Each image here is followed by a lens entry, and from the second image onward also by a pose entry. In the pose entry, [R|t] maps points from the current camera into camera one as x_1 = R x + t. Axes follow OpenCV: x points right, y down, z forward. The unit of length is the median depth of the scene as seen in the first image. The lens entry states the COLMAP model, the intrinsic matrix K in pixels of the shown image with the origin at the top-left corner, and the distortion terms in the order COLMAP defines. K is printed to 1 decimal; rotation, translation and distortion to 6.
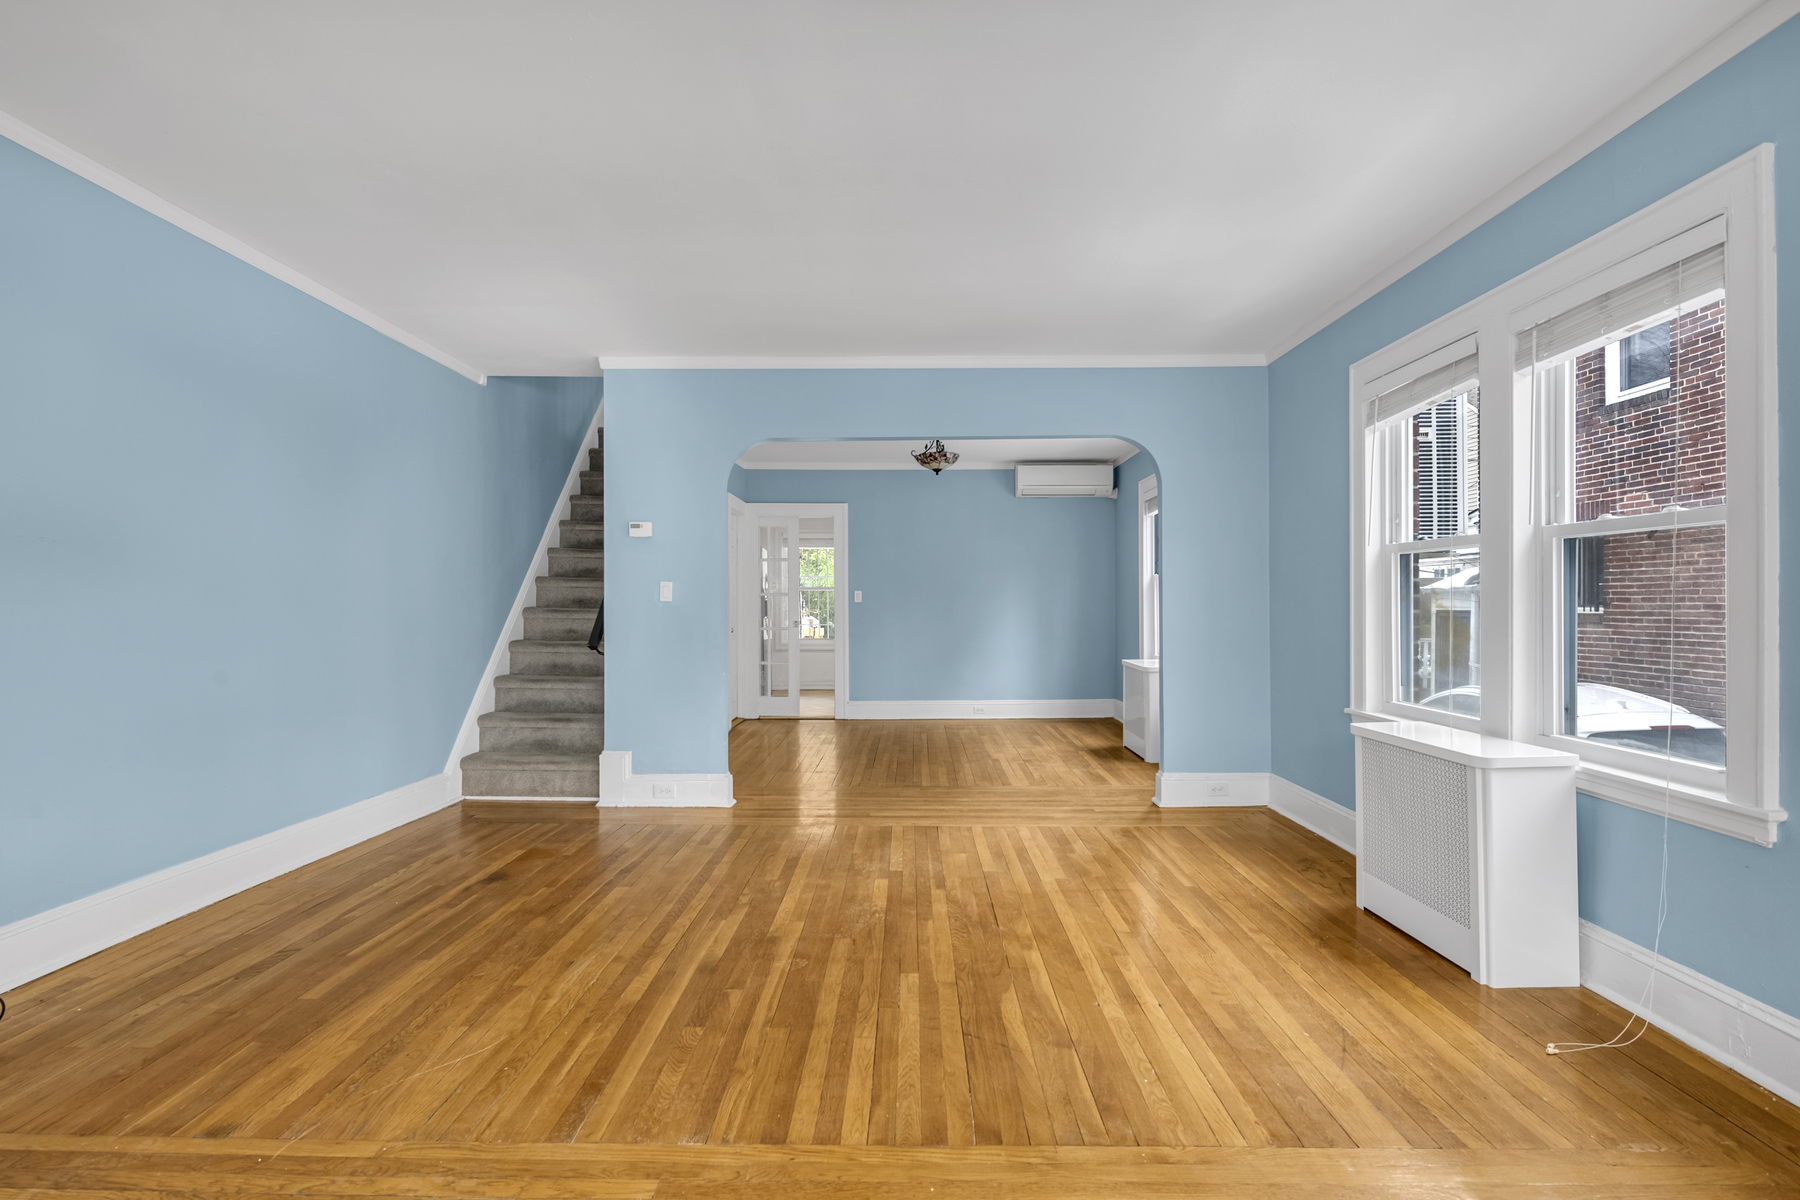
lens RADIAL K [[874.6, 0, 898.3], [0, 874.6, 609.1], [0, 0, 1]] dist [0.000325, 0.000220]
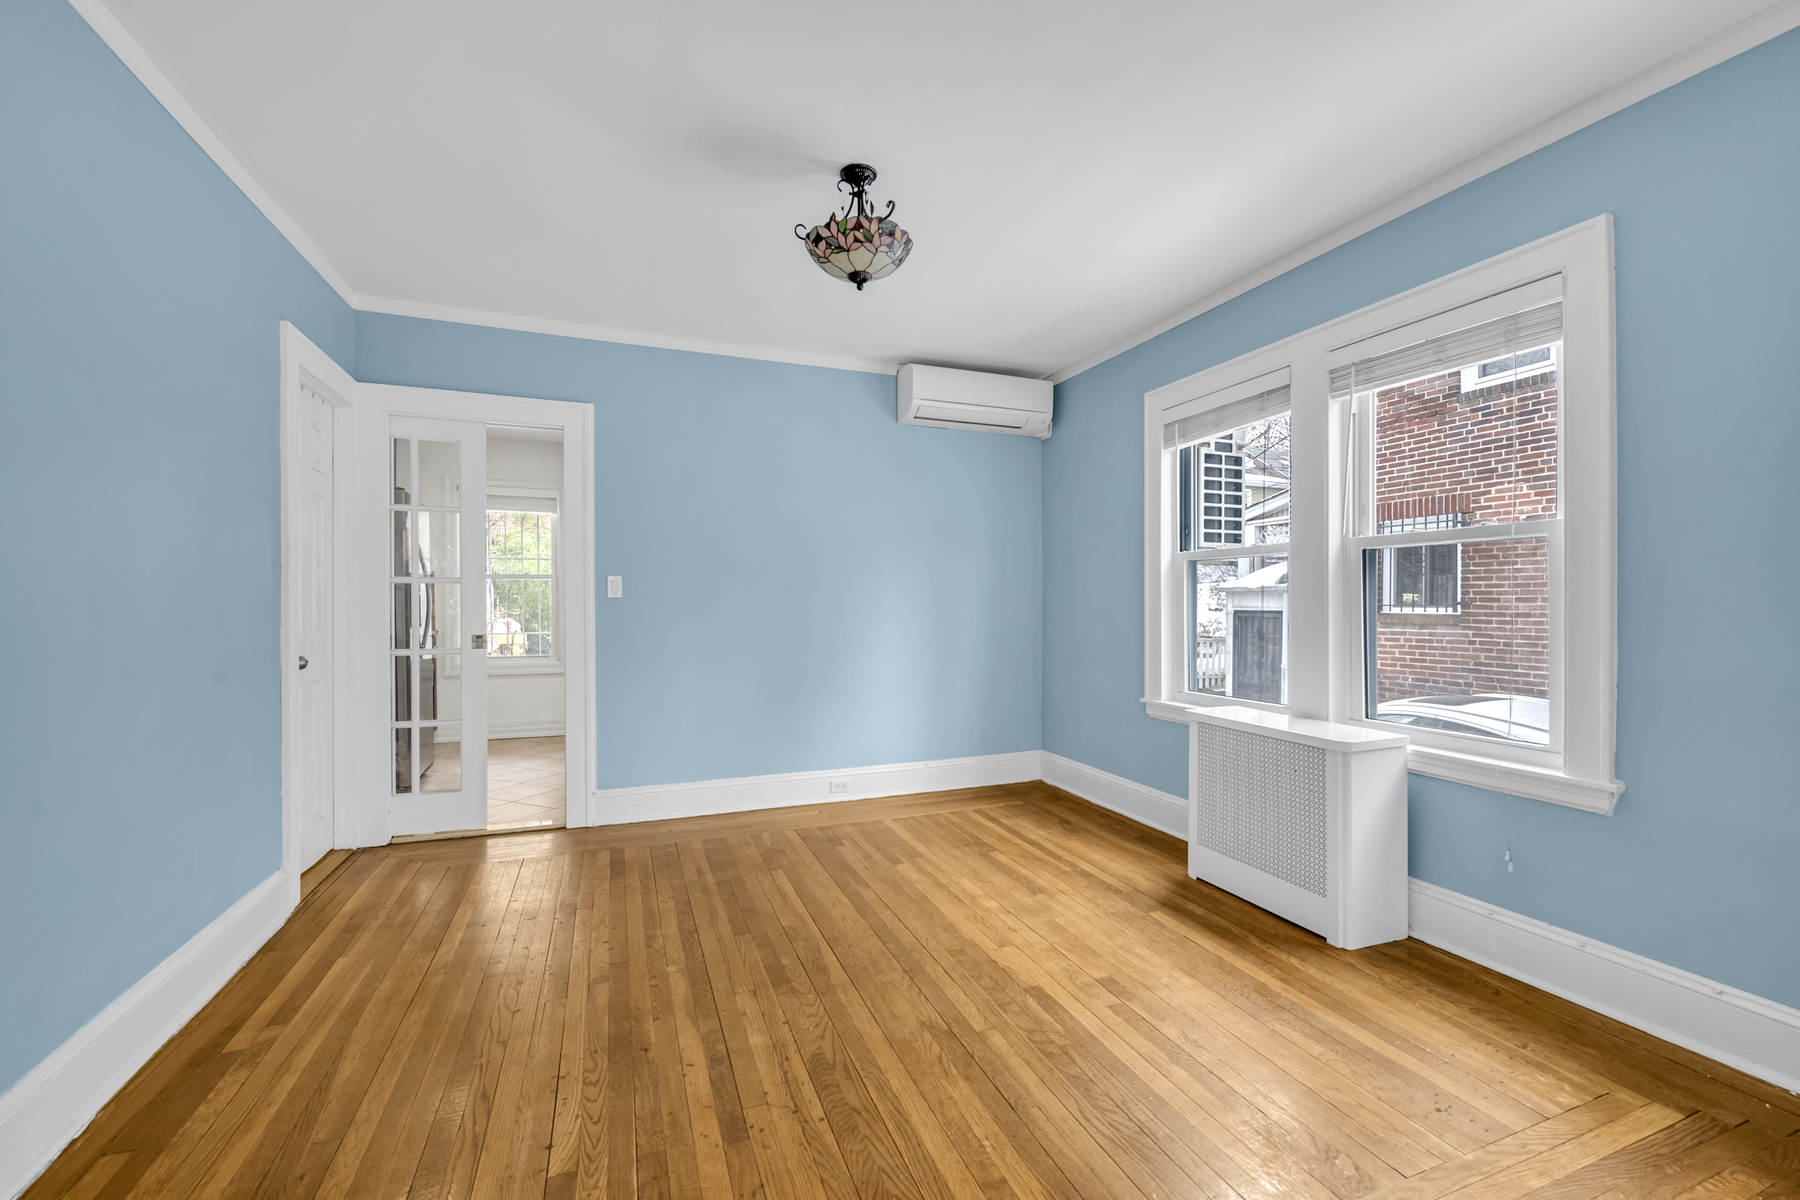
lens RADIAL K [[757.3, 0, 903.8], [0, 757.3, 608.8], [0, 0, 1]] dist [-0.001465, -0.000331]
pose [[0.926739, -0.000093, 0.375707, -0.053127], [-0.000740, 0.999998, 0.002073, -0.002294], [-0.375706, -0.002199, 0.926736, 0.492652]]
